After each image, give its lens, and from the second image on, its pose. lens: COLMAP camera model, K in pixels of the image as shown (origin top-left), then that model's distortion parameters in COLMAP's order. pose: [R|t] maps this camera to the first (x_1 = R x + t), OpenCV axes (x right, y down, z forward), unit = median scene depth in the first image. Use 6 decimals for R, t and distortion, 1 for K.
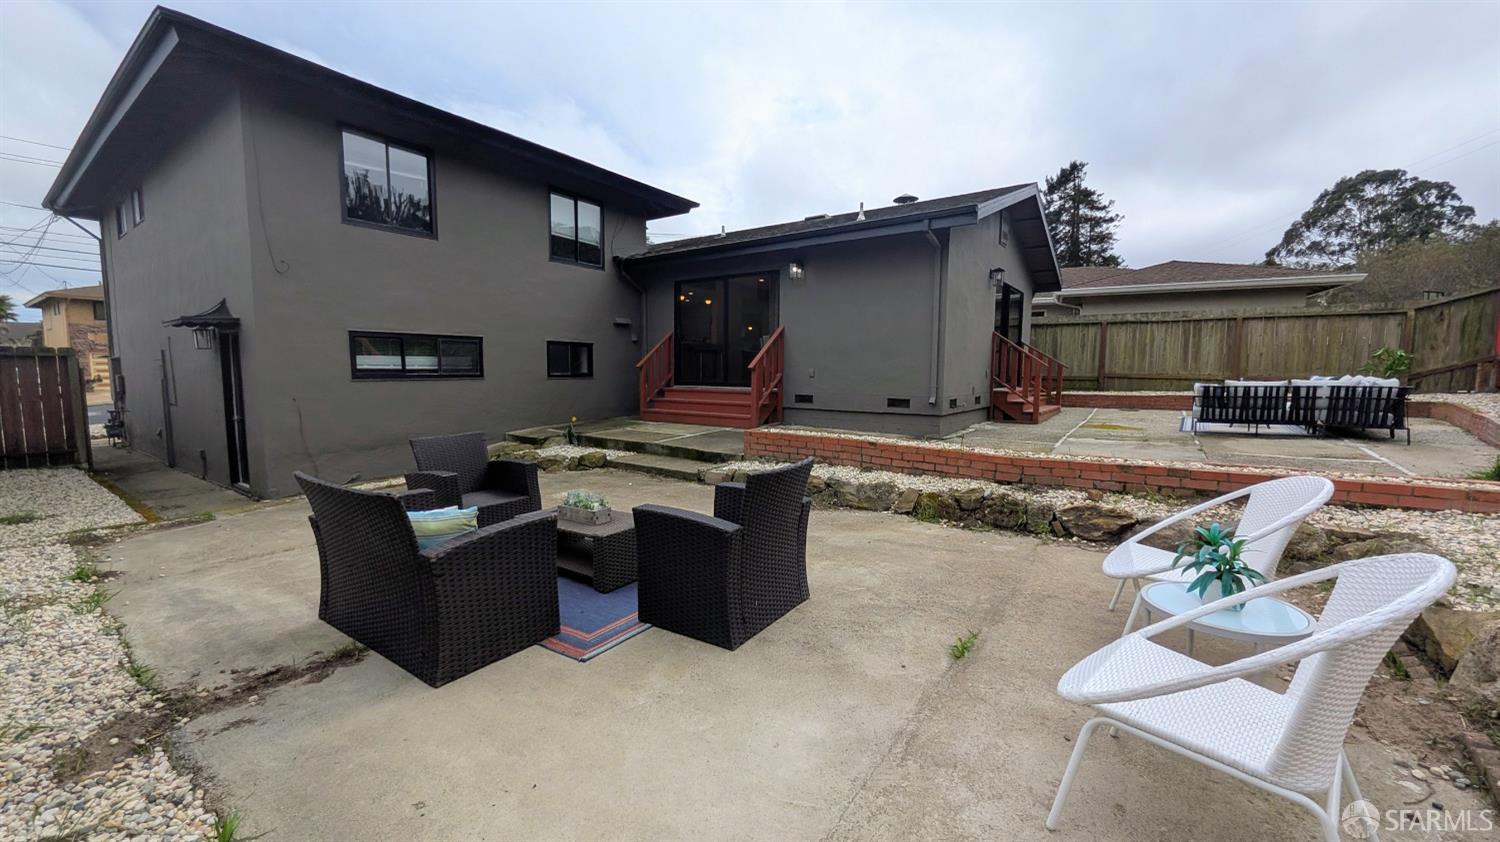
lens RADIAL K [[556.0, 0, 743.2], [0, 556.0, 415.9], [0, 0, 1]] dist [0.002667, 0.000320]
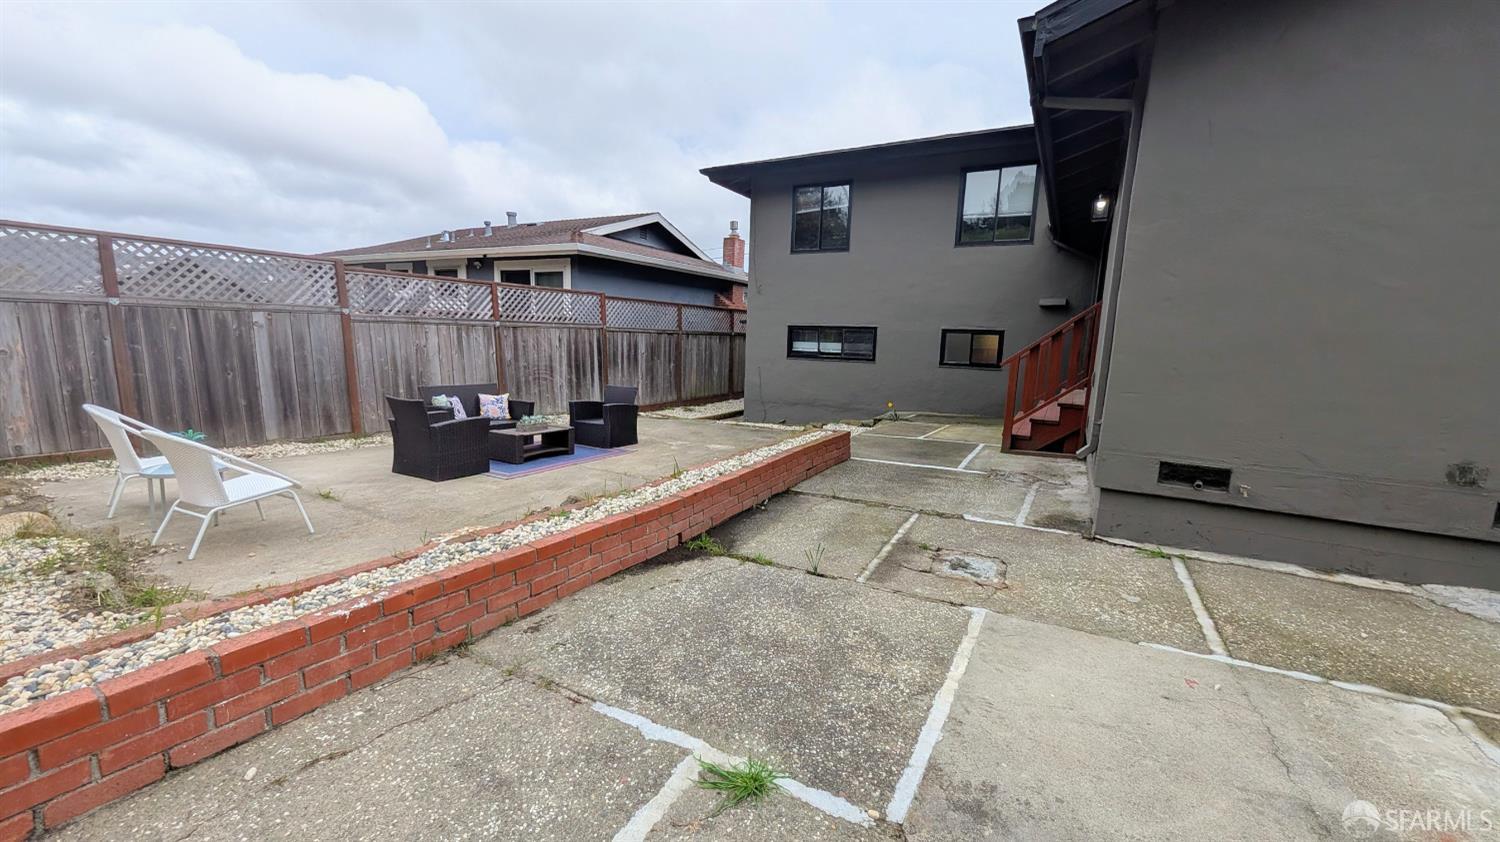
lens RADIAL K [[556.0, 0, 743.2], [0, 556.0, 415.9], [0, 0, 1]] dist [0.002667, 0.000320]
pose [[0.138669, 0.150710, -0.978804, 0.718218], [-0.110874, 0.984502, 0.135880, -0.091587], [0.984113, 0.089682, 0.153229, 0.601446]]
